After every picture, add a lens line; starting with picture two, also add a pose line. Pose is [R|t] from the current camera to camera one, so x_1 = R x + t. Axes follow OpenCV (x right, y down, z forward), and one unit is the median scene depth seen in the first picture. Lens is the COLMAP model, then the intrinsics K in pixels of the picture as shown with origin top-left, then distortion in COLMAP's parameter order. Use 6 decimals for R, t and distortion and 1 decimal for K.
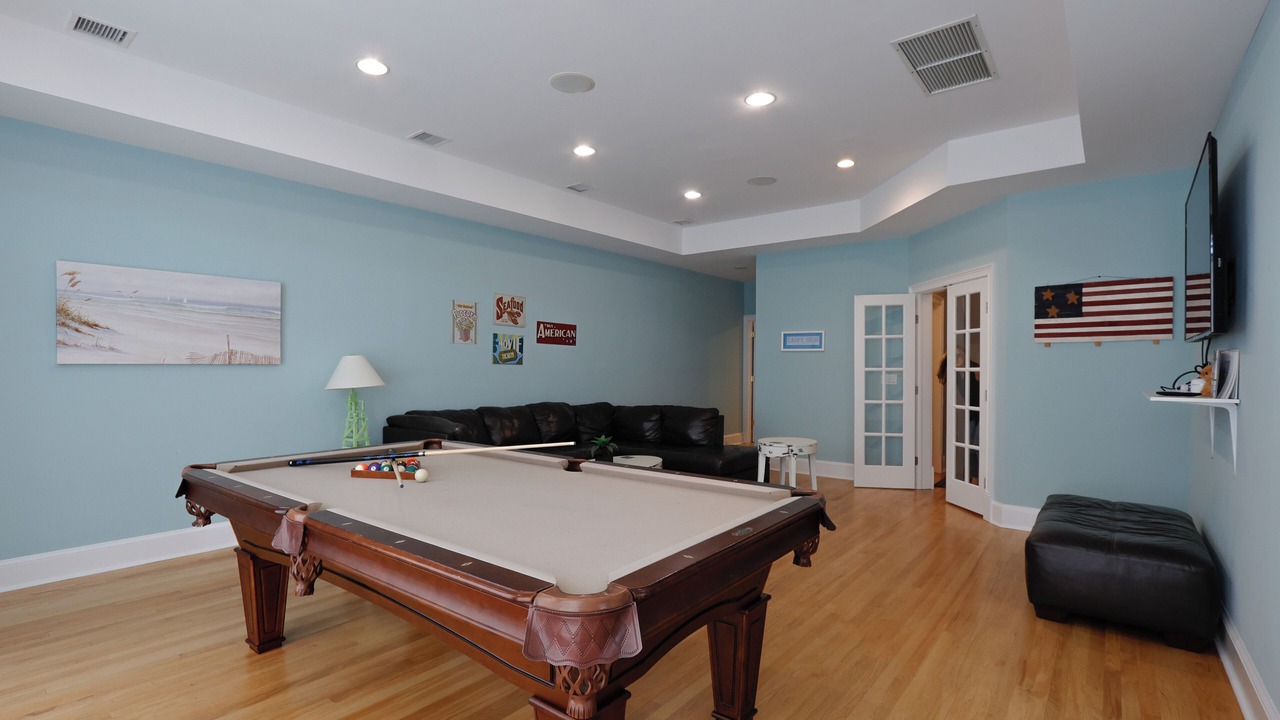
lens RADIAL K [[591.2, 0, 635.8], [0, 591.2, 360.4], [0, 0, 1]] dist [-0.021614, 0.000926]
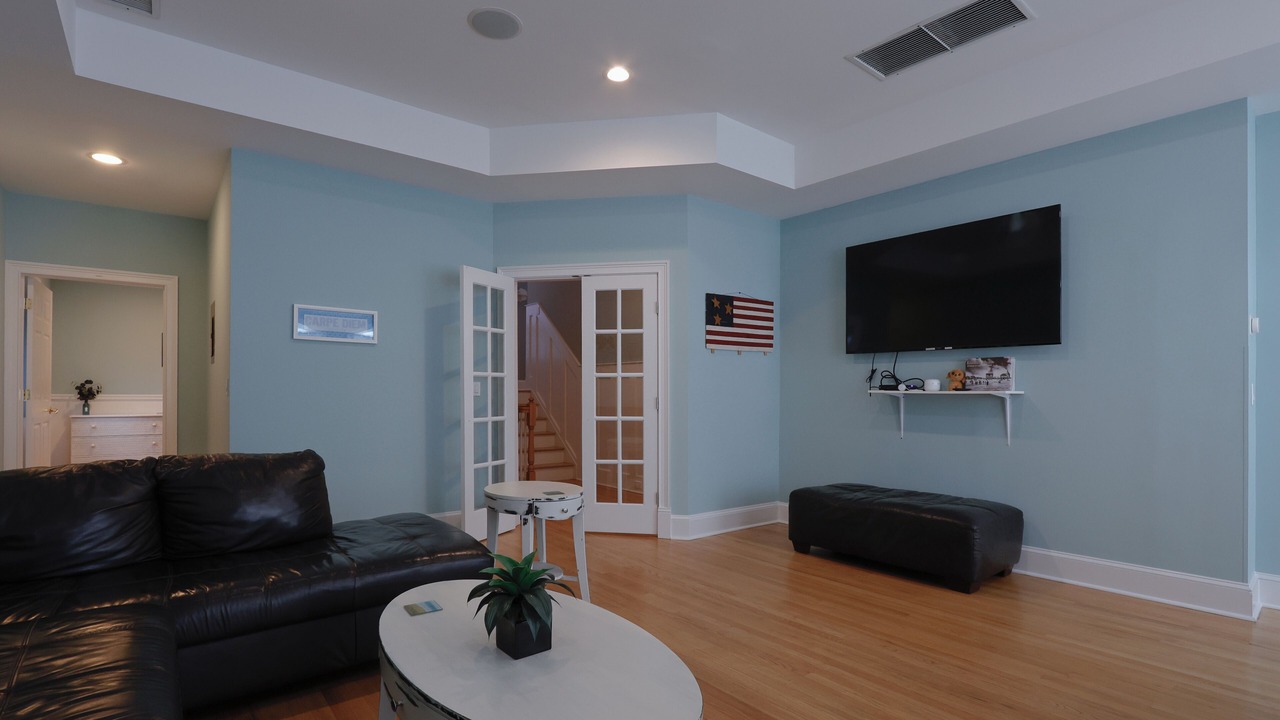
lens RADIAL K [[591.2, 0, 611.2], [0, 591.2, 389.0], [0, 0, 1]] dist [-0.021614, 0.000926]
pose [[0.218994, 0.000922, 0.975726, -0.360960], [-0.013439, 0.999908, 0.002071, 0.041572], [-0.975634, -0.013567, 0.218986, 0.955407]]
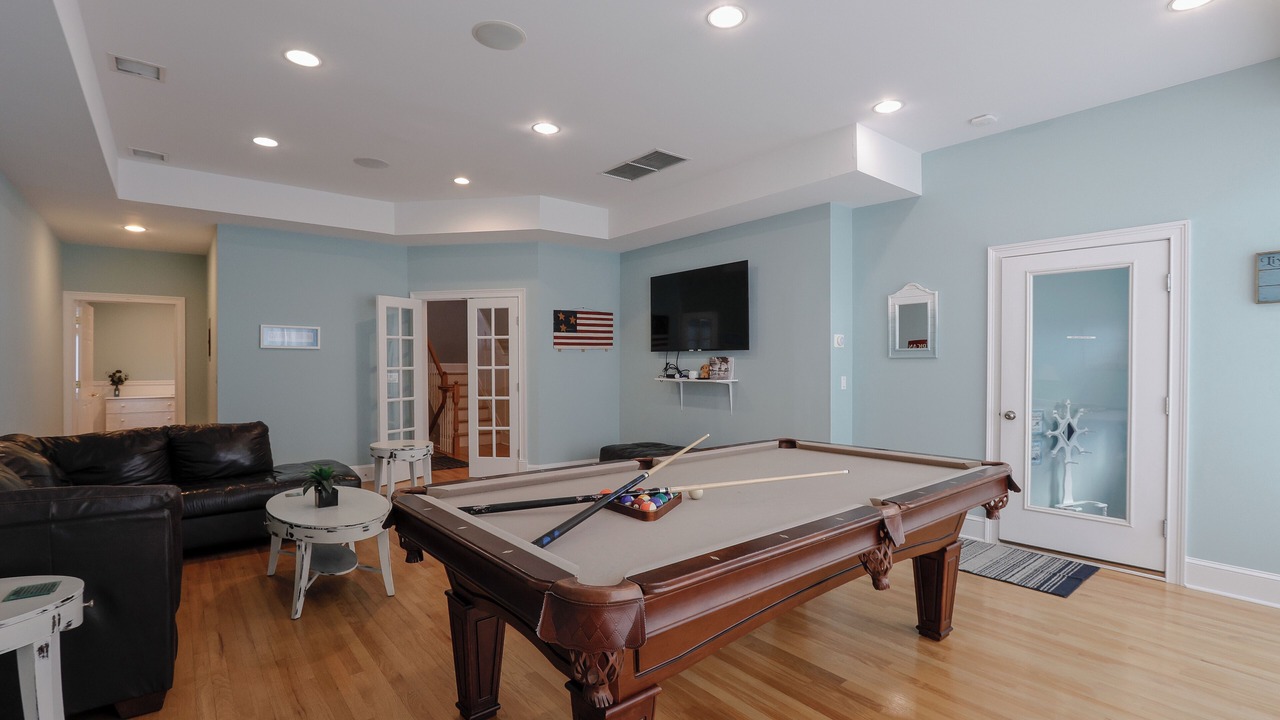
lens RADIAL K [[591.2, 0, 636.0], [0, 591.2, 358.4], [0, 0, 1]] dist [-0.021614, 0.000926]
pose [[0.209747, 0.000813, 0.977755, -0.726586], [-0.006147, 0.999981, 0.000487, -0.007680], [-0.977736, -0.006113, 0.209748, 0.502436]]
